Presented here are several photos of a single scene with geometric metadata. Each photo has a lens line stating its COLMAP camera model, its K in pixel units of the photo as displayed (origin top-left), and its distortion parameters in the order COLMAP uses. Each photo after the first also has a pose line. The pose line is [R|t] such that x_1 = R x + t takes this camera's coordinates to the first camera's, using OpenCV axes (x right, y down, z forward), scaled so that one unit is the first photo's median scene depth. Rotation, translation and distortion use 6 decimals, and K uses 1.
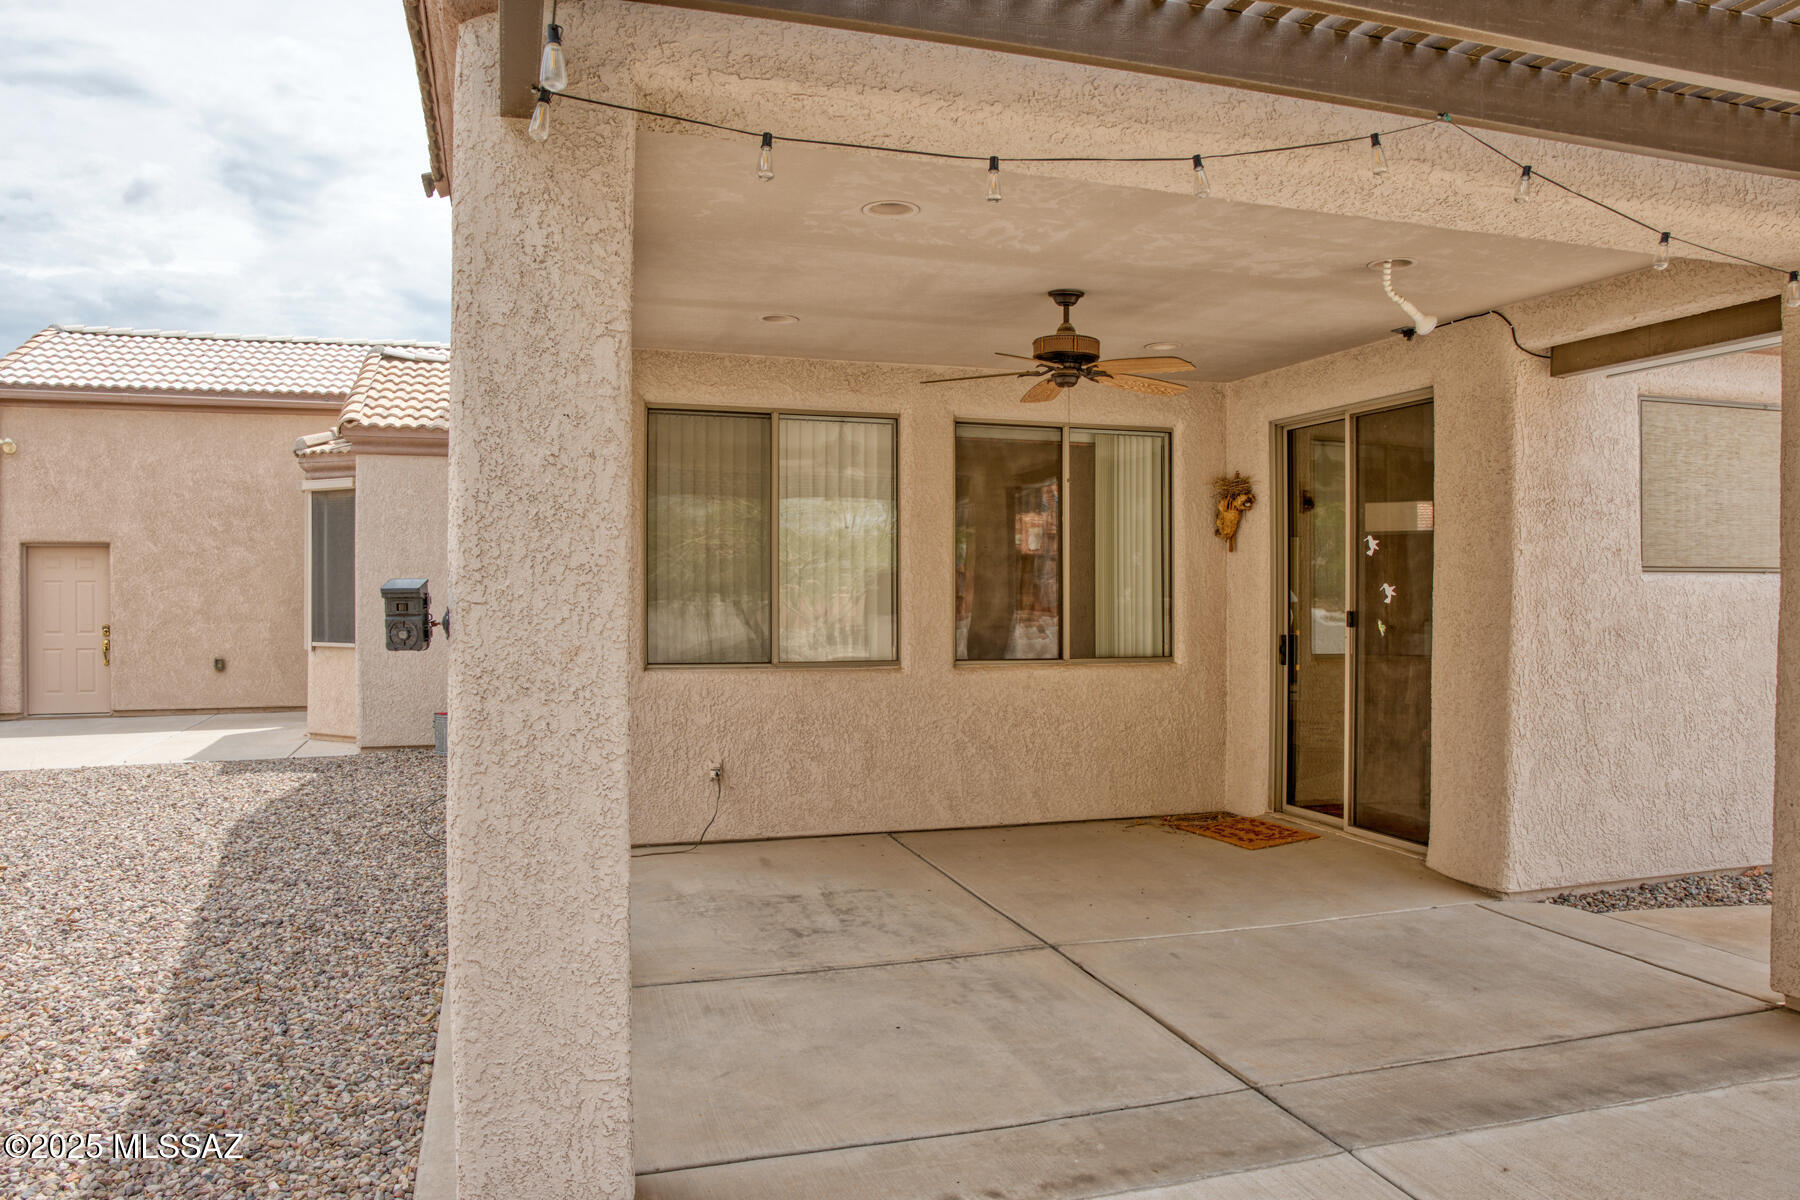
lens RADIAL K [[1257.3, 0, 900.0], [0, 1257.3, 600.0], [0, 0, 1]] dist [-0.108172, 0.070869]
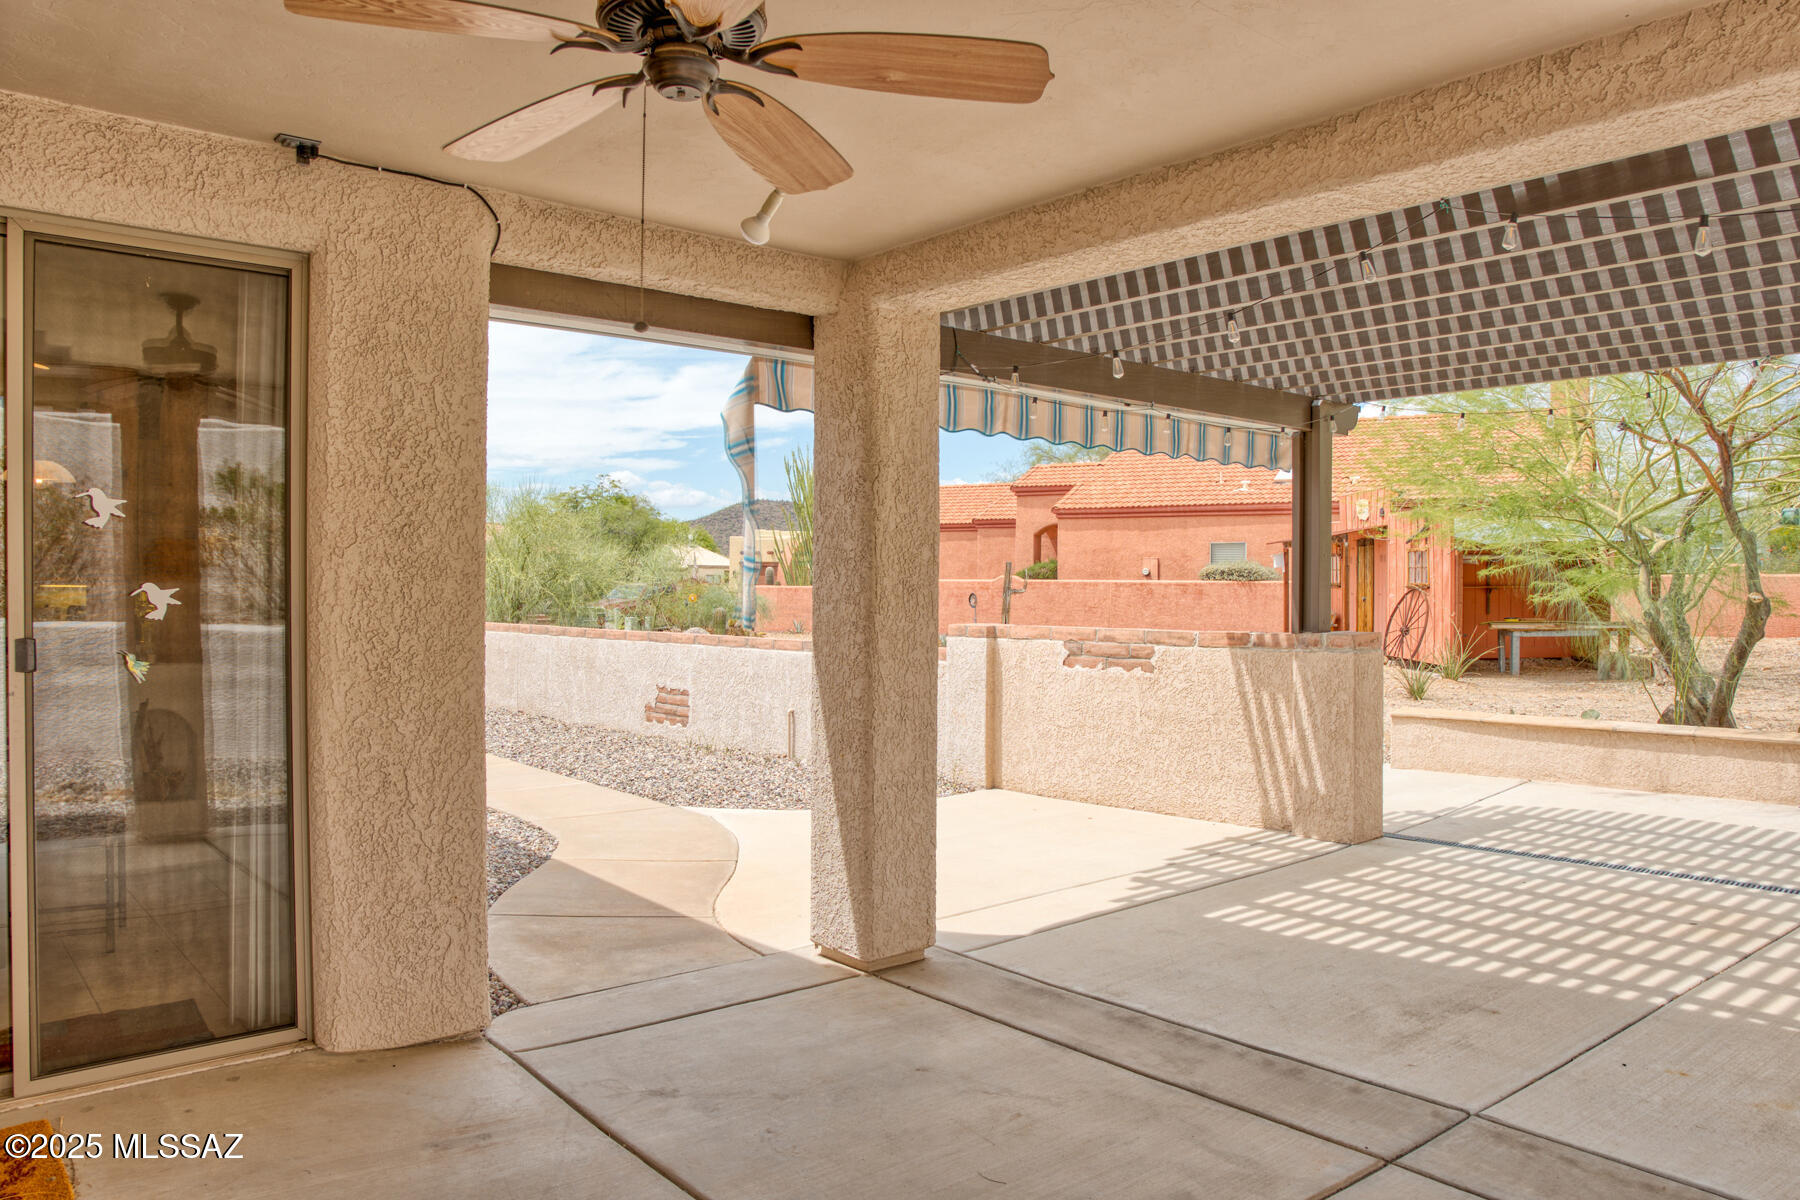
lens RADIAL K [[1257.3, 0, 900.0], [0, 1257.3, 600.0], [0, 0, 1]] dist [-0.108172, 0.070869]
pose [[-0.381795, -0.013230, 0.924152, -0.295139], [0.001460, 0.999888, 0.014917, -0.018764], [-0.924246, 0.007045, -0.381733, 1.262679]]
